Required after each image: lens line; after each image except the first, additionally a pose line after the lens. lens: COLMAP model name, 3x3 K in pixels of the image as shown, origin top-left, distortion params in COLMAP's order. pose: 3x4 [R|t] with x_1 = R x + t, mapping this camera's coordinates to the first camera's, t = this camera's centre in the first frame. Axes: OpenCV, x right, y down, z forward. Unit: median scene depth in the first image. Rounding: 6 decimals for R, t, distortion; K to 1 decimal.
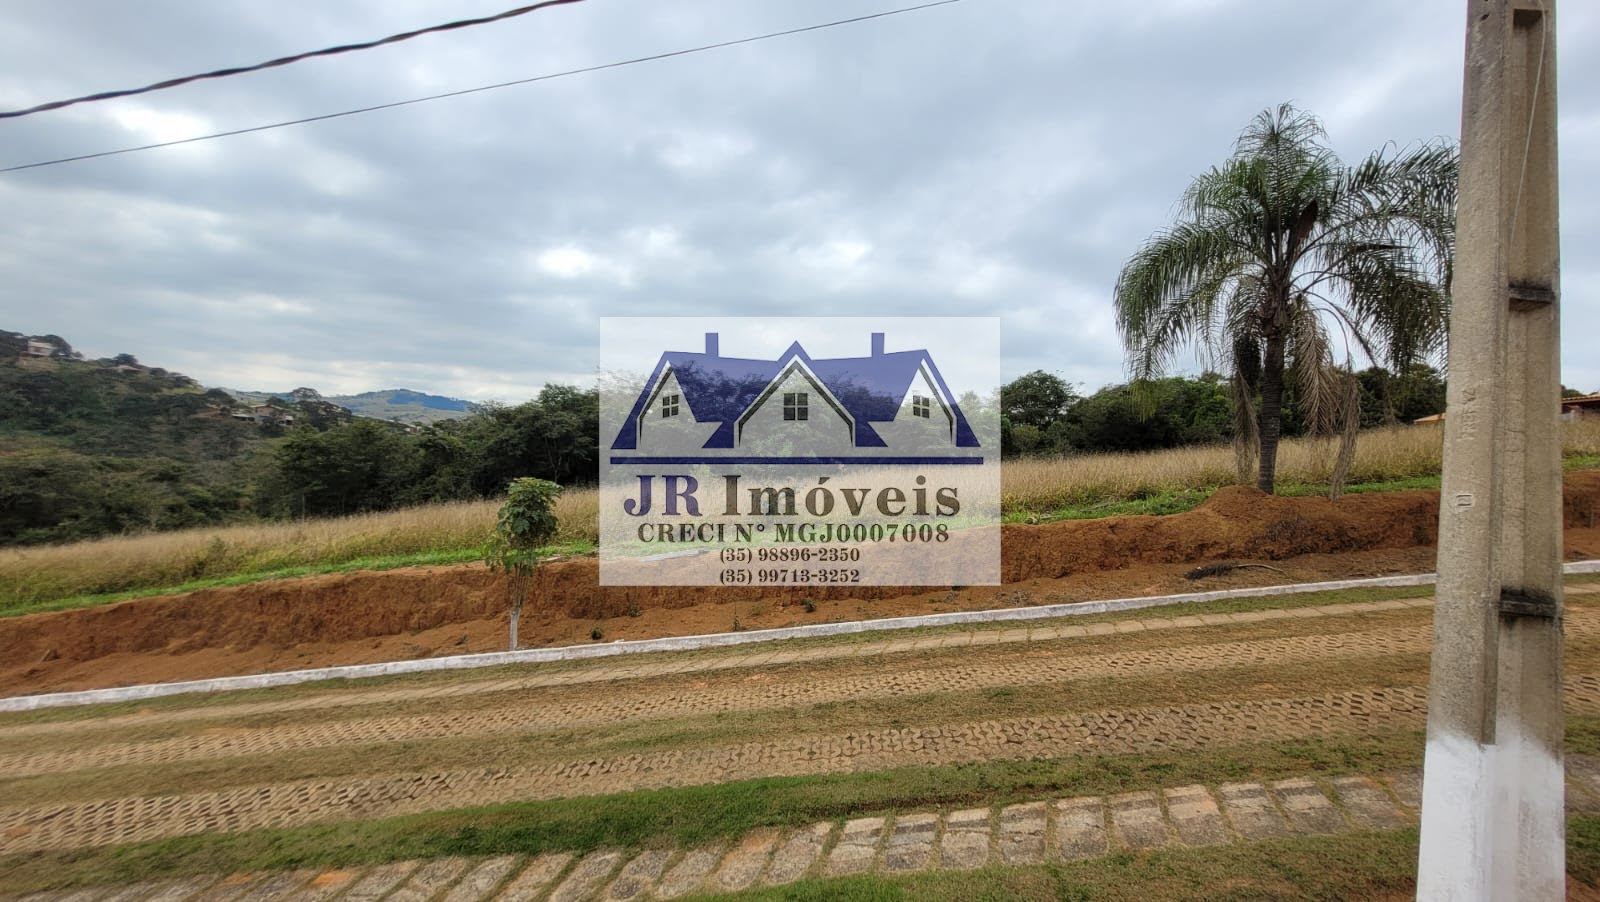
lens RADIAL K [[637.9, 0, 798.0], [0, 637.9, 438.8], [0, 0, 1]] dist [0.000550, -0.001116]
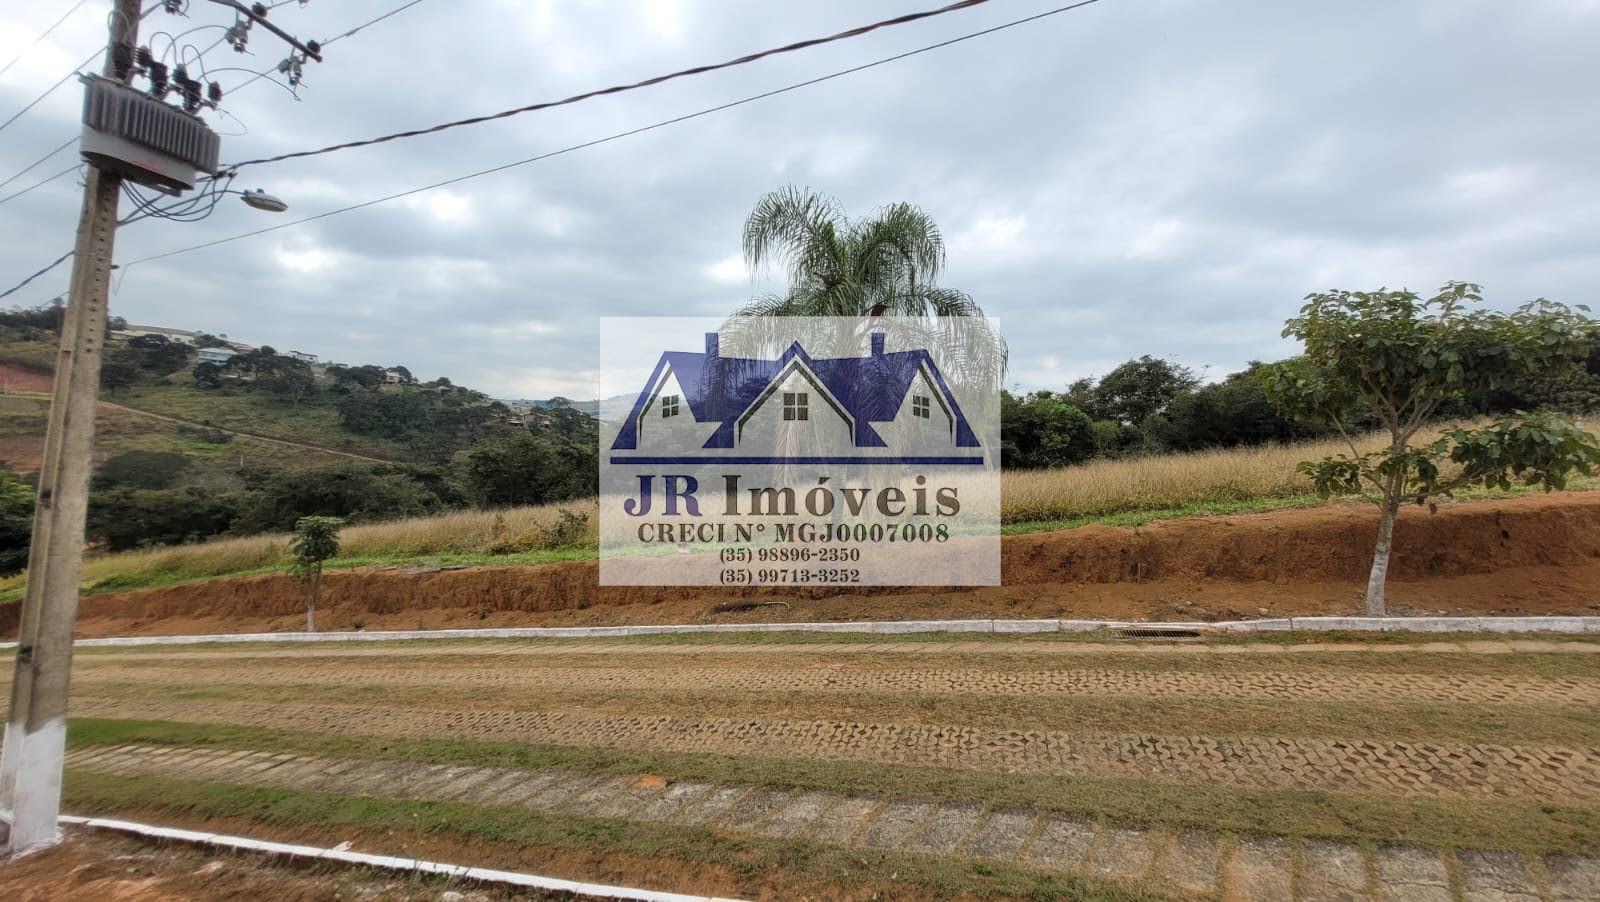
lens RADIAL K [[637.9, 0, 814.8], [0, 637.9, 451.4], [0, 0, 1]] dist [0.000550, -0.001116]
pose [[0.948520, -0.018239, -0.316192, 0.115963], [0.031818, 0.998777, 0.037836, -0.011096], [0.315116, -0.045949, 0.947940, -0.002775]]
